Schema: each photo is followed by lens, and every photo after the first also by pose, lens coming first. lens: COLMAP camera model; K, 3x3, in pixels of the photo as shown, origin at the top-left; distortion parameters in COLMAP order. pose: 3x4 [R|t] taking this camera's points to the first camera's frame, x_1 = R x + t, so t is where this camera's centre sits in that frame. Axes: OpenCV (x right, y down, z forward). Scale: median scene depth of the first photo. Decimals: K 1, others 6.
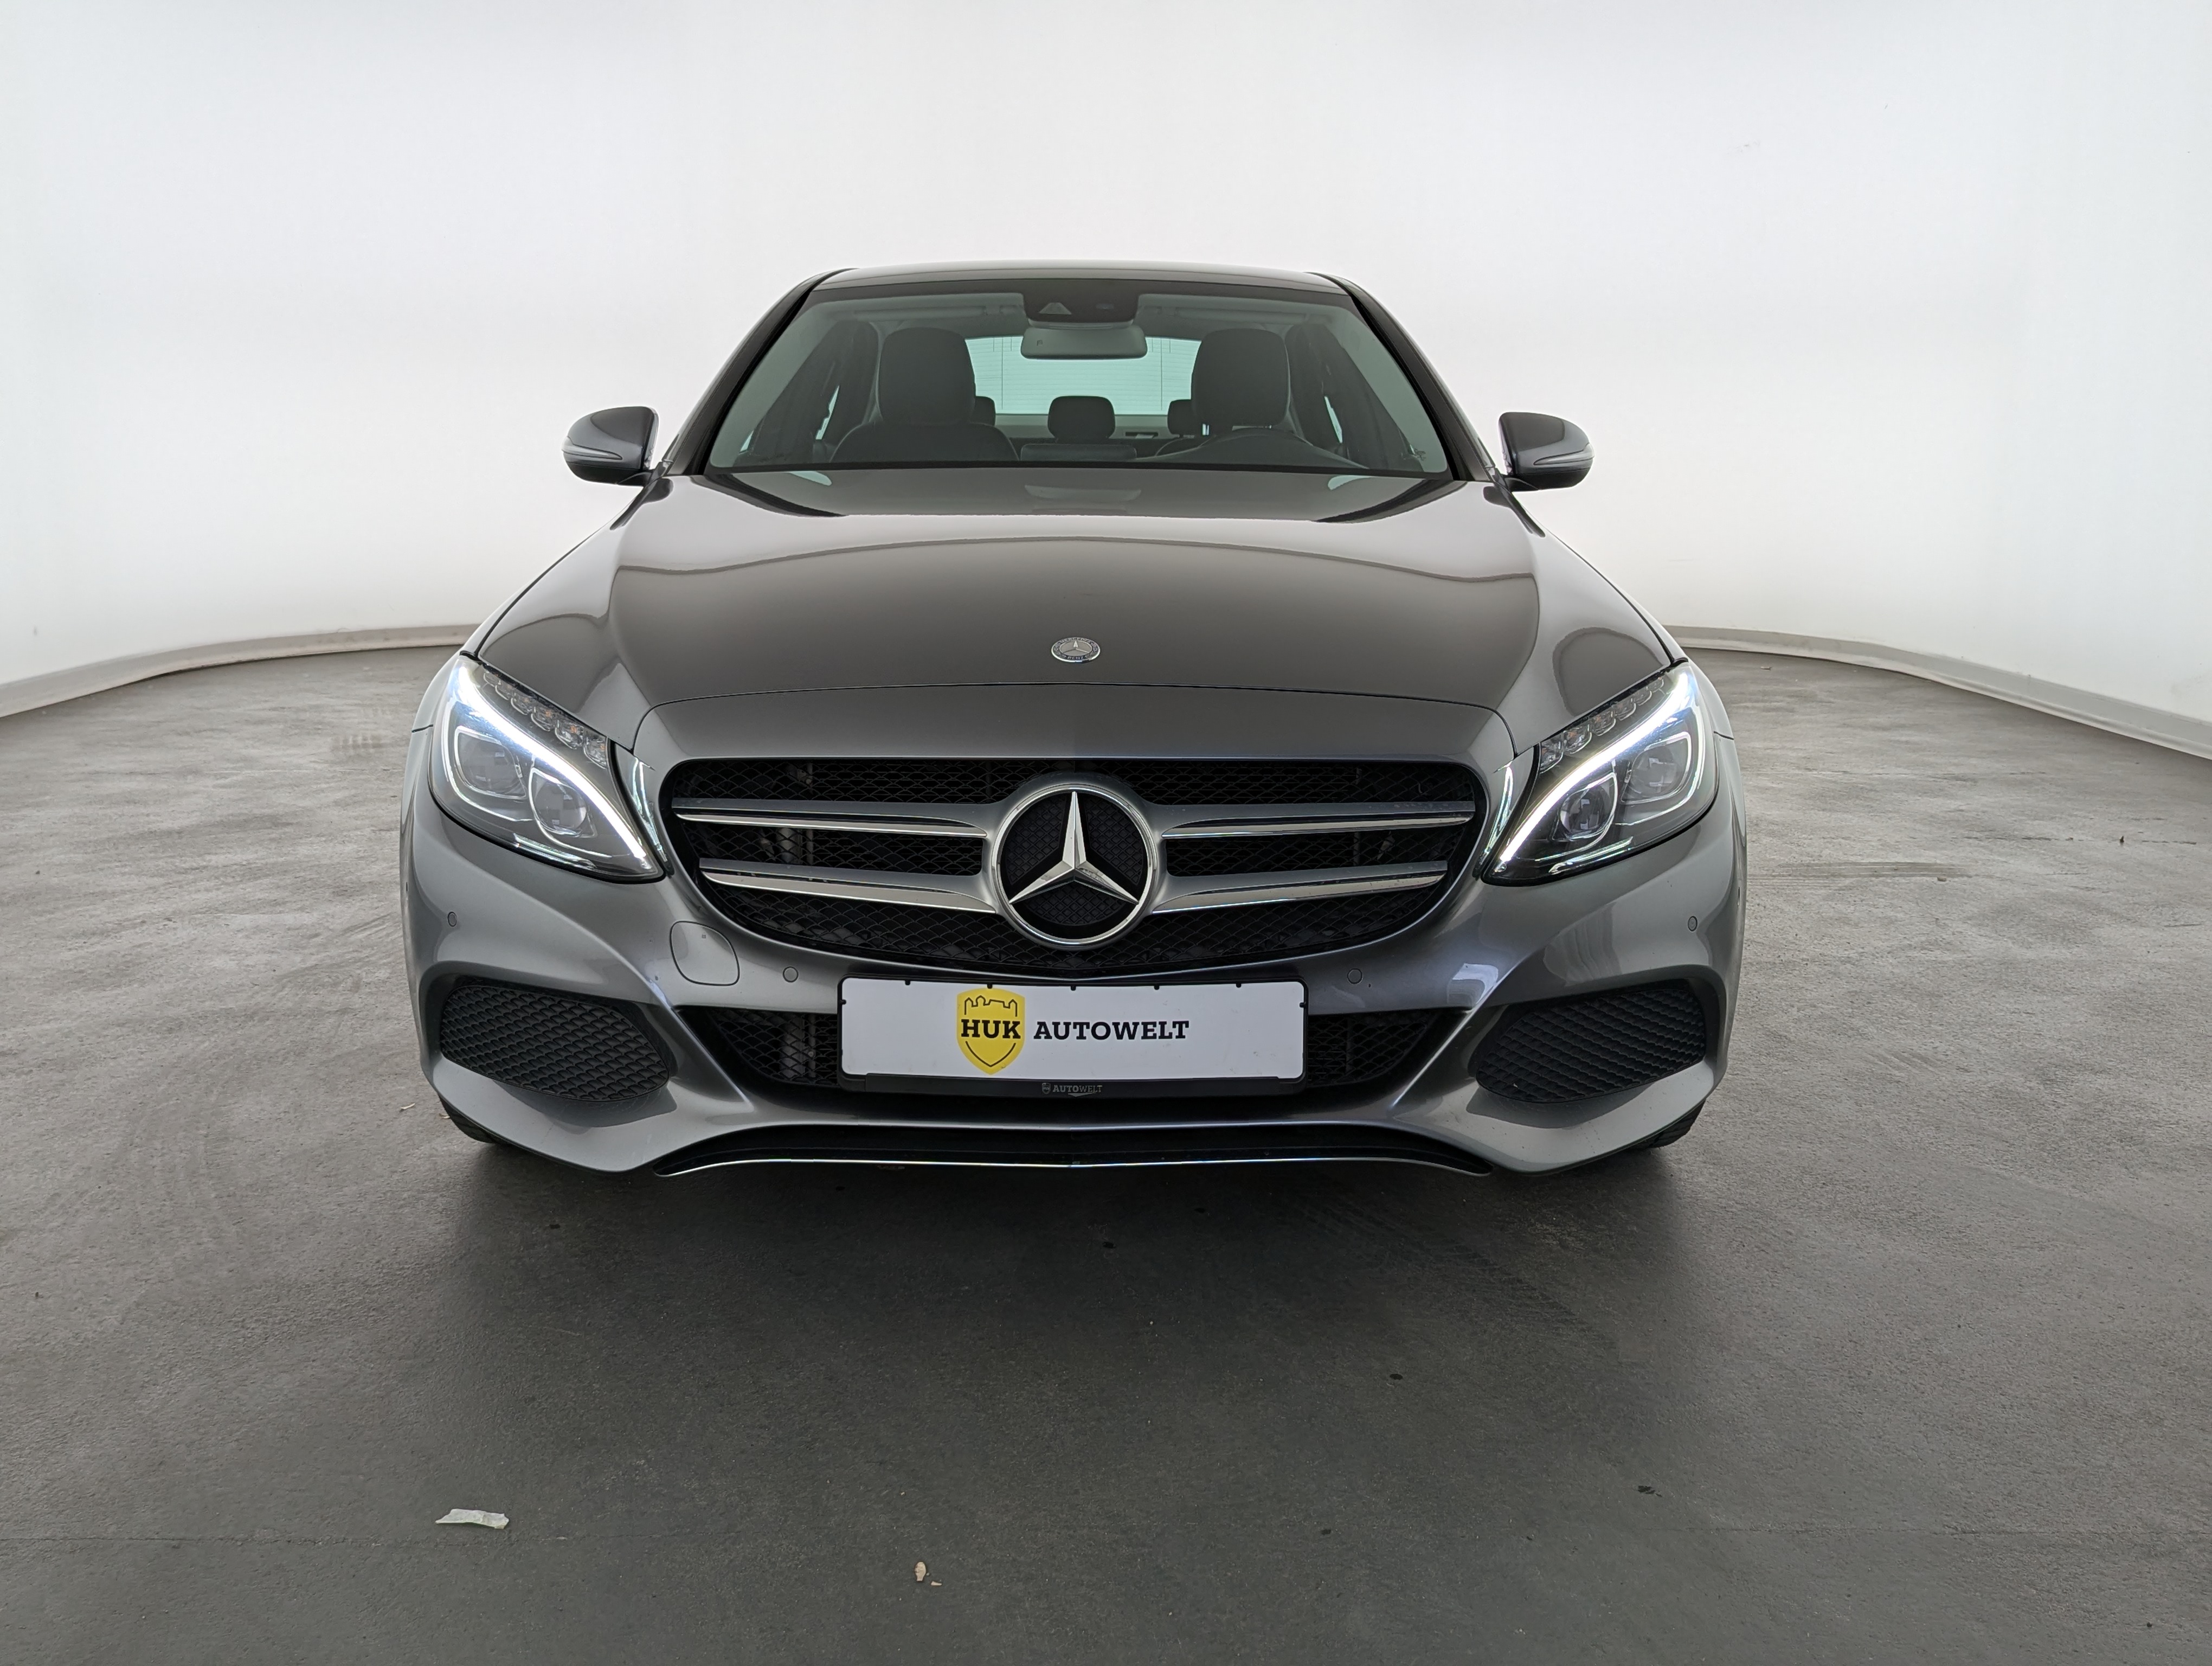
lens RADIAL K [[1882.1, 0, 1110.4], [0, 1882.1, 820.1], [0, 0, 1]] dist [0.051544, -0.003002]
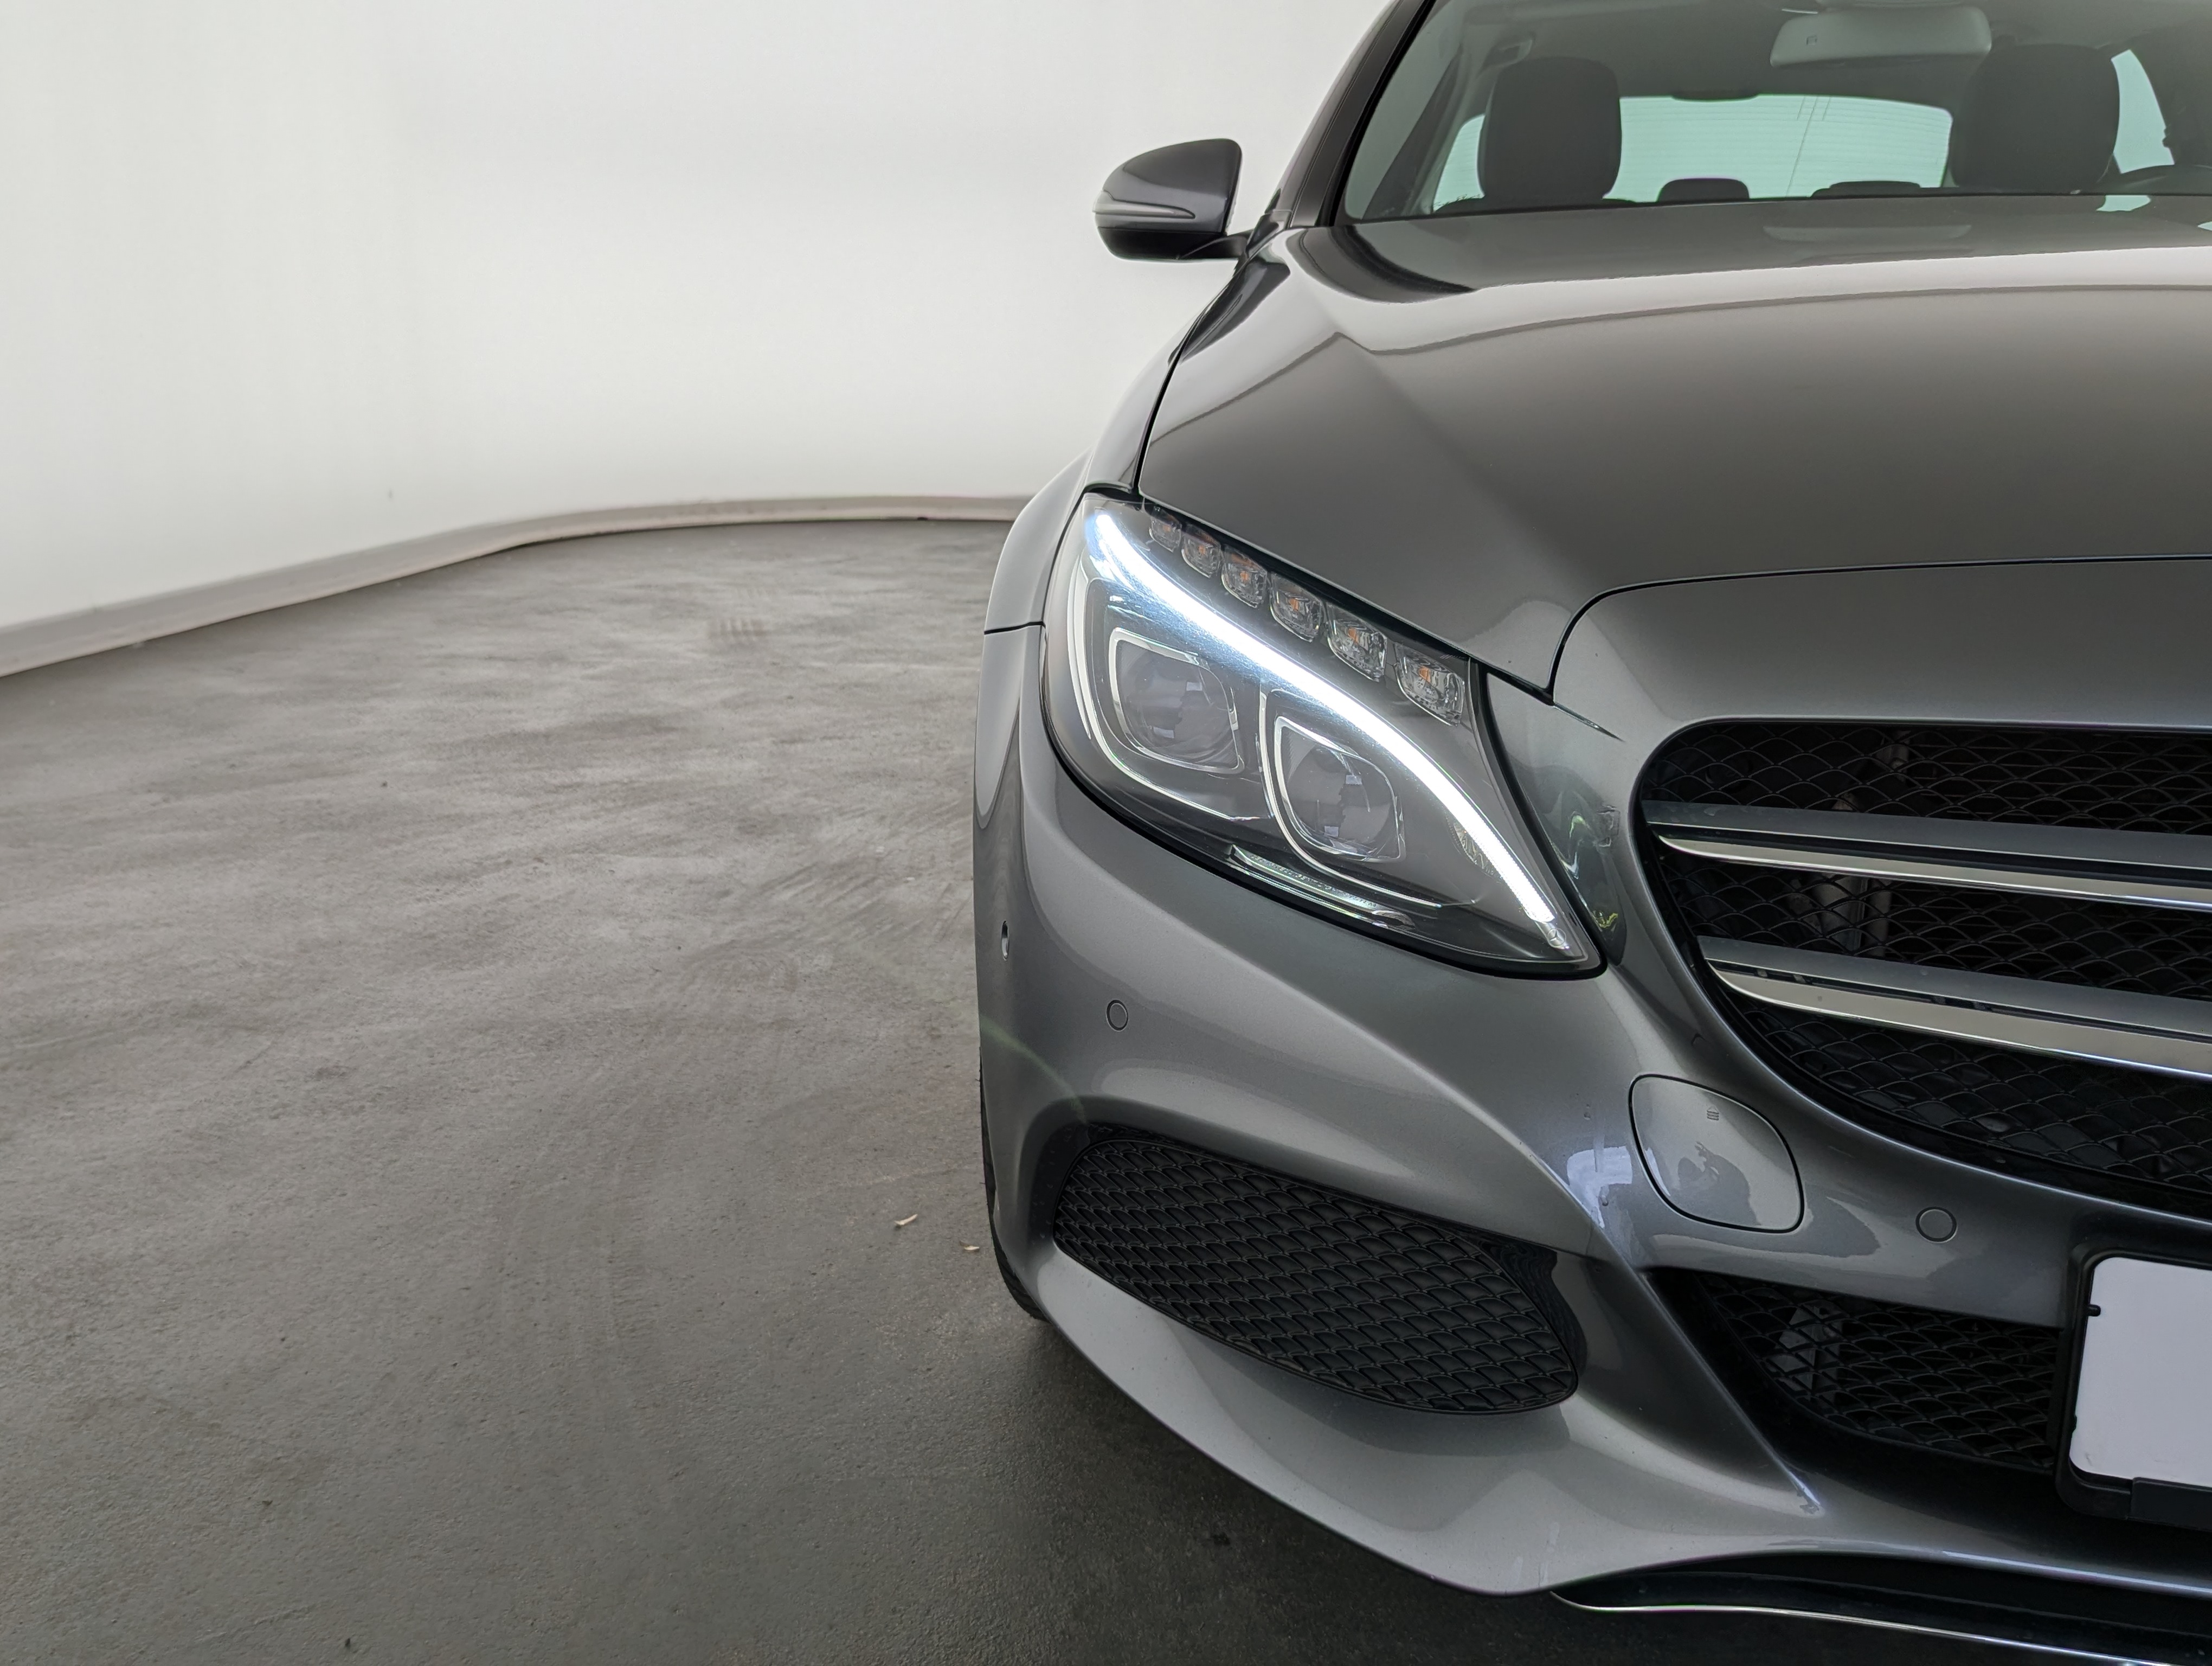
lens RADIAL K [[1882.1, 0, 1154.3], [0, 1882.1, 820.1], [0, 0, 1]] dist [0.051544, -0.003002]
pose [[0.990670, 0.039035, -0.130574, -0.274463], [-0.031685, 0.997820, 0.057896, -0.028125], [0.132549, -0.053219, 0.989747, 0.511670]]
